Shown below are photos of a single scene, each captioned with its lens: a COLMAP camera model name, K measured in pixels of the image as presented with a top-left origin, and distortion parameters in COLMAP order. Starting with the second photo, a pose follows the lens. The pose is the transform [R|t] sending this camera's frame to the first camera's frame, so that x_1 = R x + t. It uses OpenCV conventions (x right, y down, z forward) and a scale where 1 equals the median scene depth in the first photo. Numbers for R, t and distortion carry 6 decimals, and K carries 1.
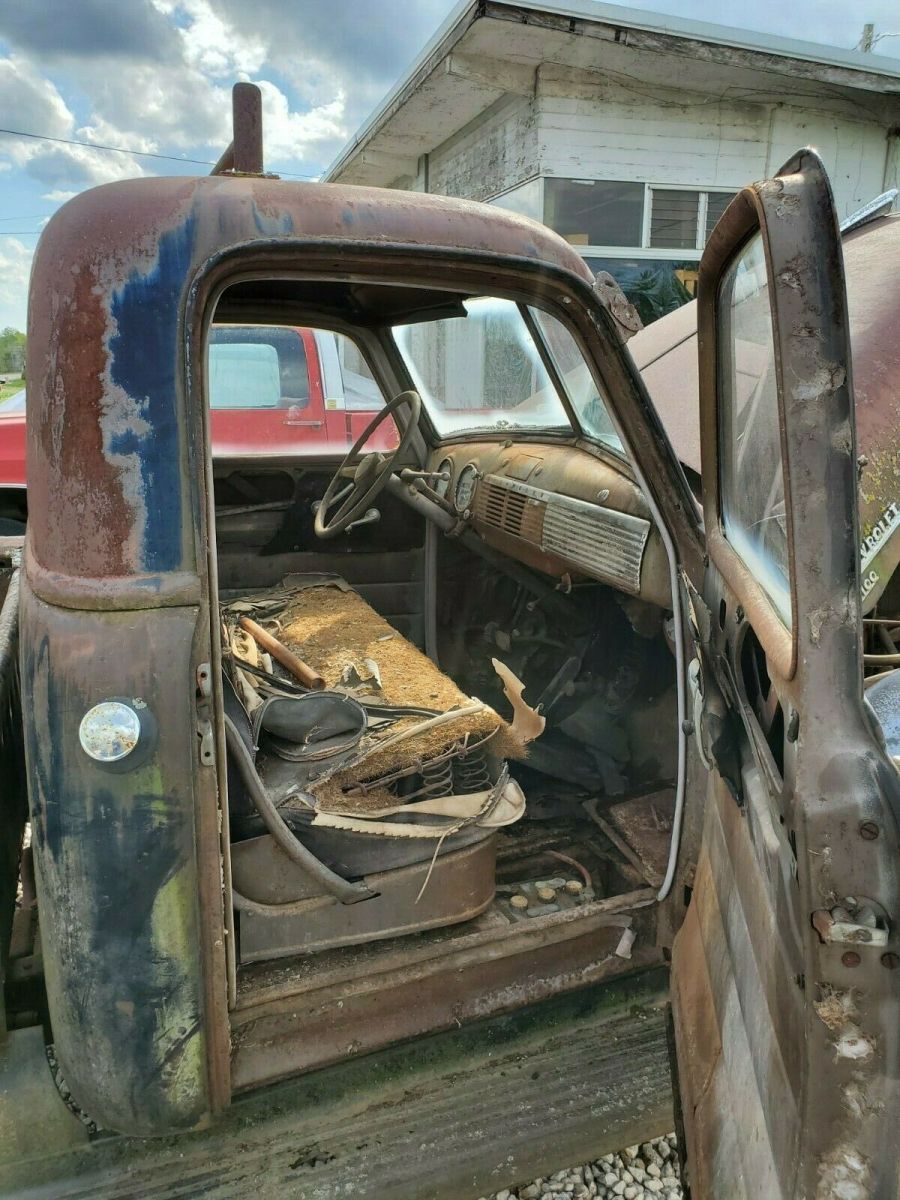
lens RADIAL K [[920.8, 0, 450.0], [0, 920.8, 600.0], [0, 0, 1]] dist [0.023330, -0.010153]
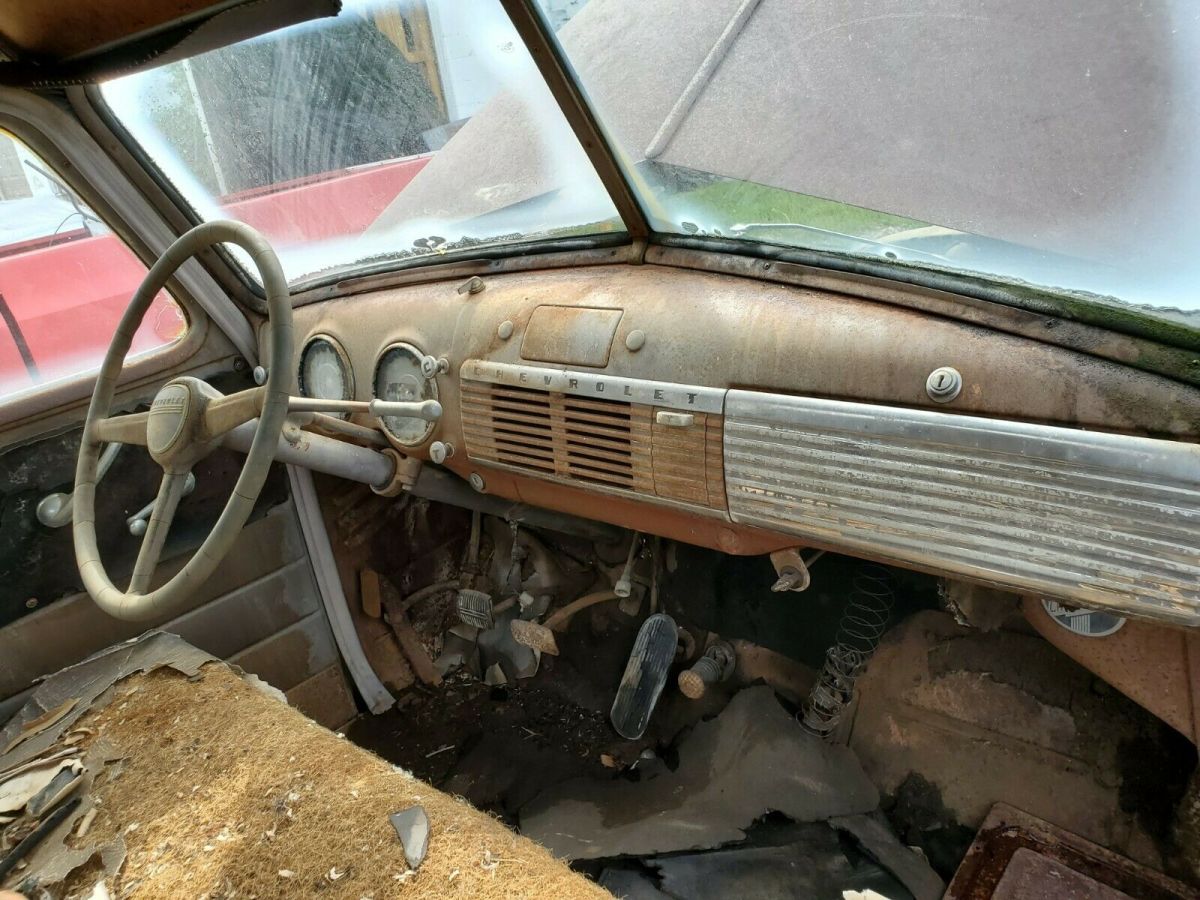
lens RADIAL K [[918.9, 0, 604.0], [0, 918.9, 466.7], [0, 0, 1]] dist [0.032136, -0.038352]
pose [[0.856429, -0.317577, 0.407031, -0.109223], [0.269573, 0.947486, 0.172050, -0.154196], [-0.440295, -0.037624, 0.897064, 0.580110]]
